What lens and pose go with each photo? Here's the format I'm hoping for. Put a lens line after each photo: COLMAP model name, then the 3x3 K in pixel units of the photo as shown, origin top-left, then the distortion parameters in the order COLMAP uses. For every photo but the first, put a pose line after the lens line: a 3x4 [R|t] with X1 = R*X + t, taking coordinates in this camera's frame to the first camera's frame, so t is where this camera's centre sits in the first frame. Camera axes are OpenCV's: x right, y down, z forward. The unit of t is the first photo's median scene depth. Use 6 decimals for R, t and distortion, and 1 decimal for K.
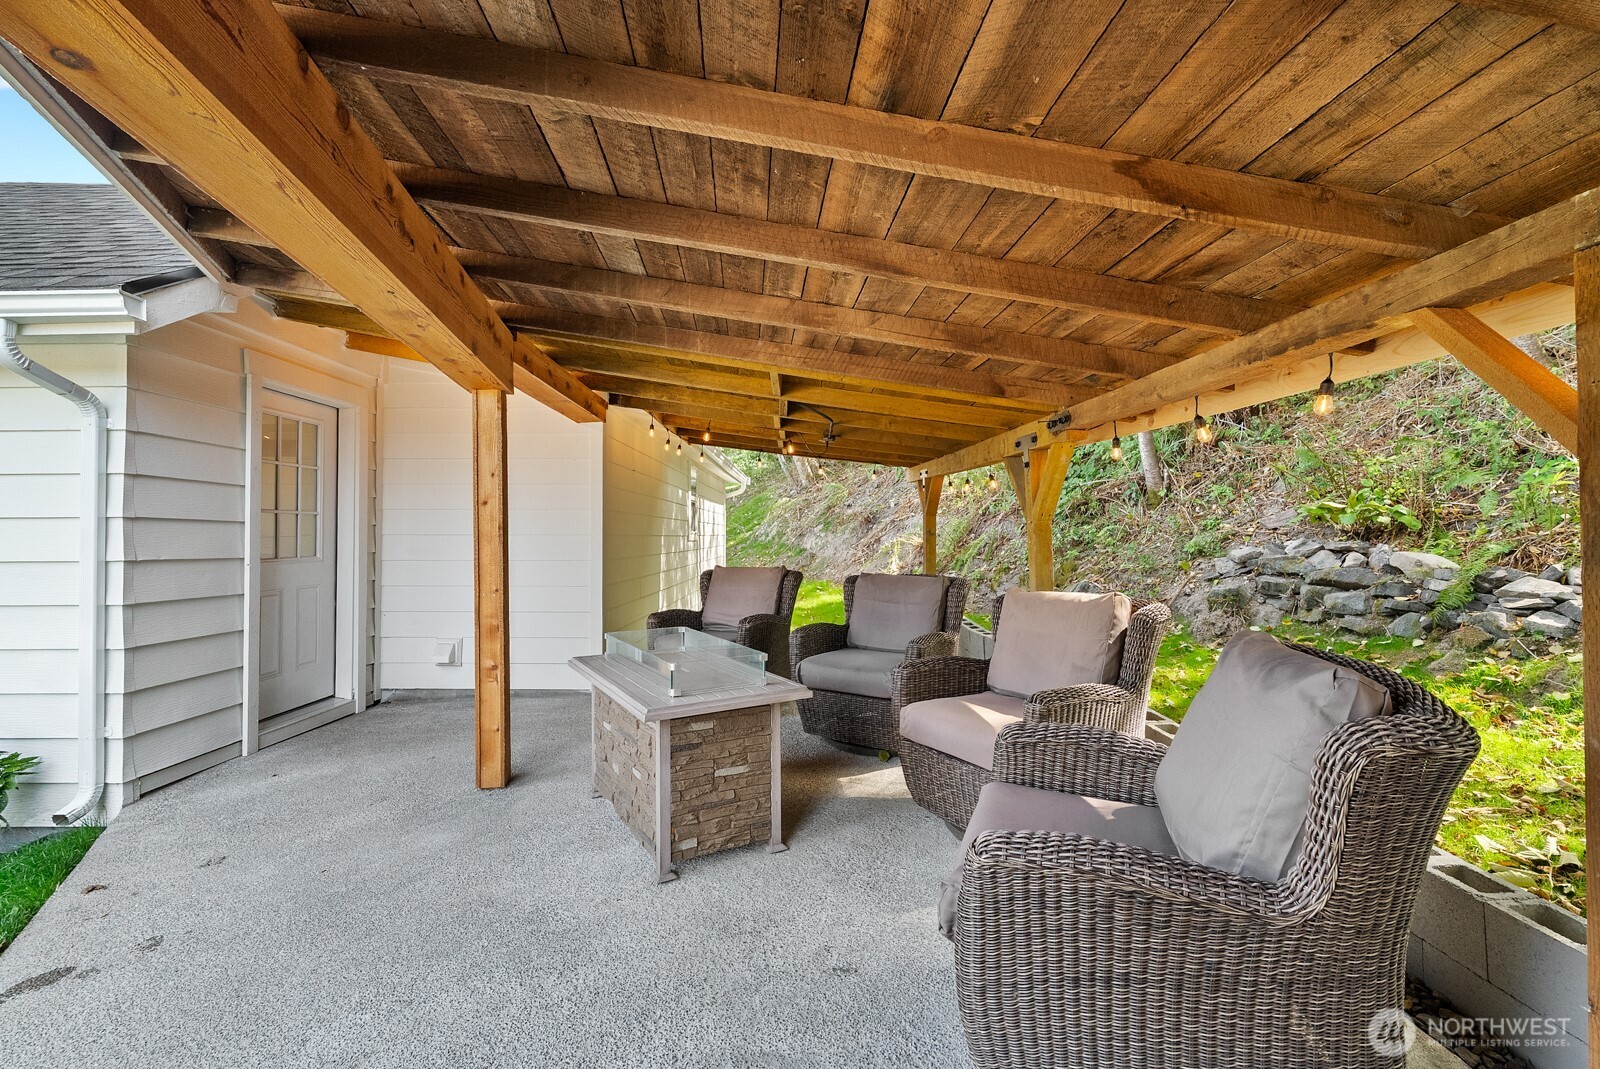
lens RADIAL K [[711.1, 0, 797.5], [0, 711.1, 528.4], [0, 0, 1]] dist [-0.003440, -0.000167]
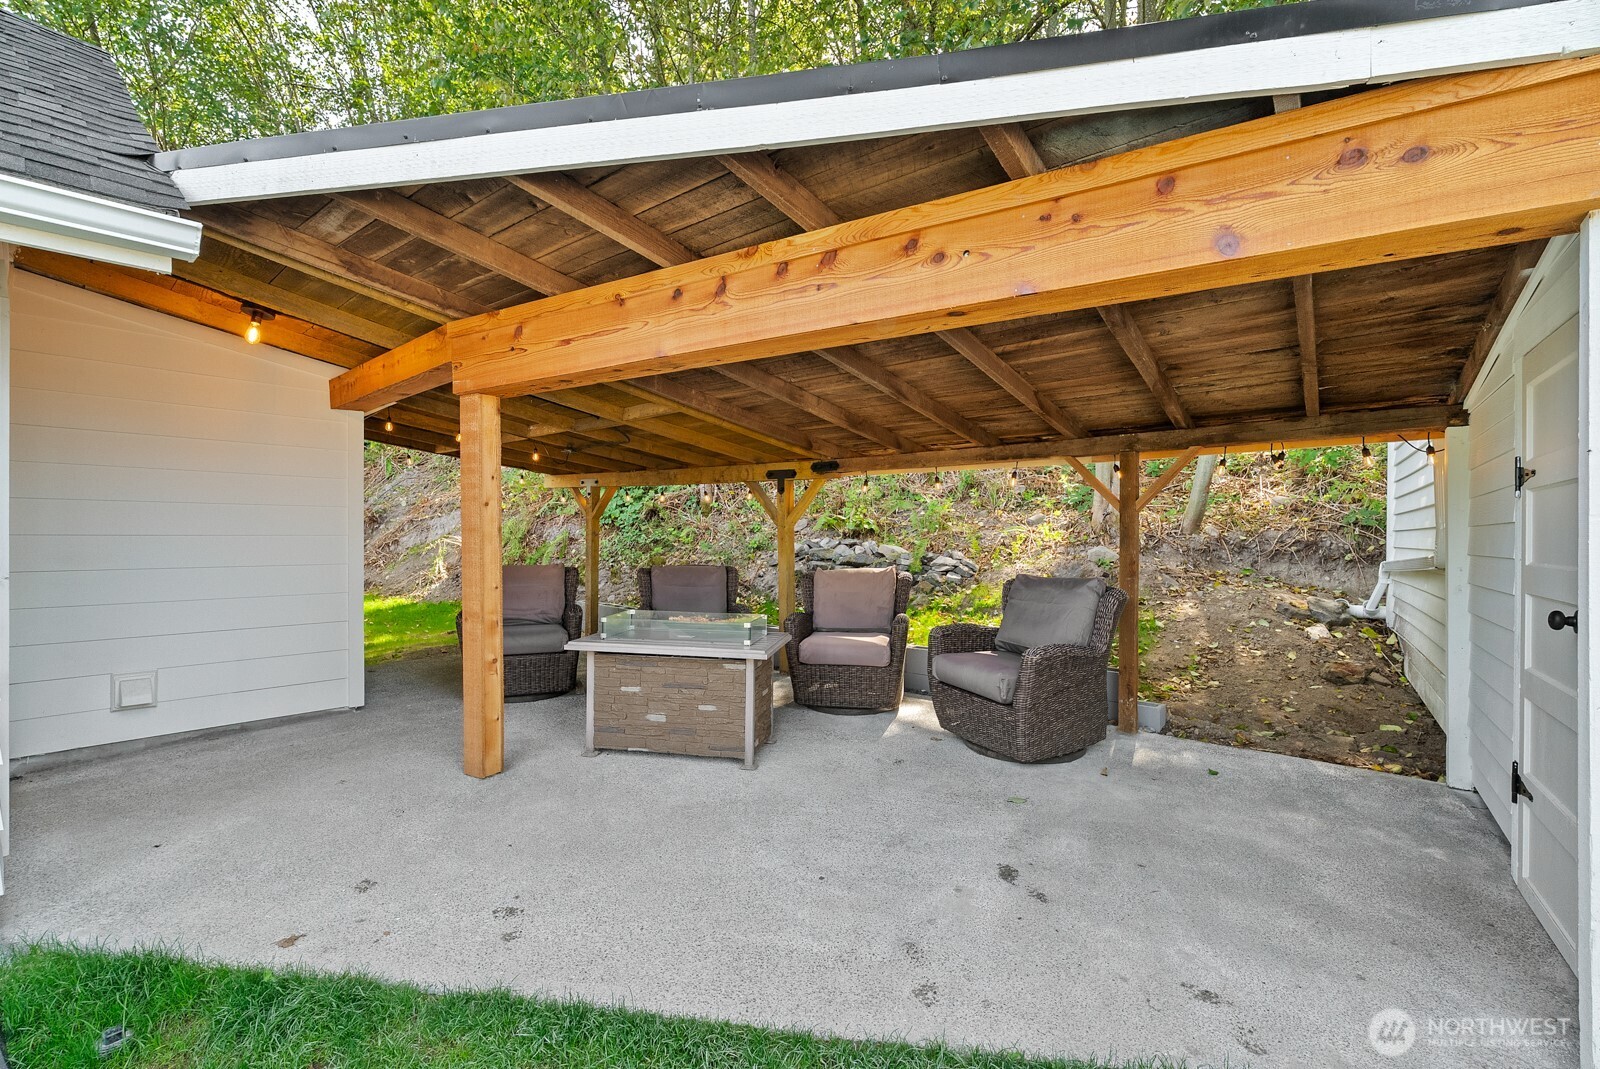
lens RADIAL K [[711.1, 0, 790.1], [0, 711.1, 540.4], [0, 0, 1]] dist [-0.003440, -0.000167]
pose [[0.659456, -0.005210, 0.751725, -0.685578], [-0.006470, 0.999900, 0.012607, 0.000817], [-0.751716, -0.013177, 0.659356, -0.016840]]
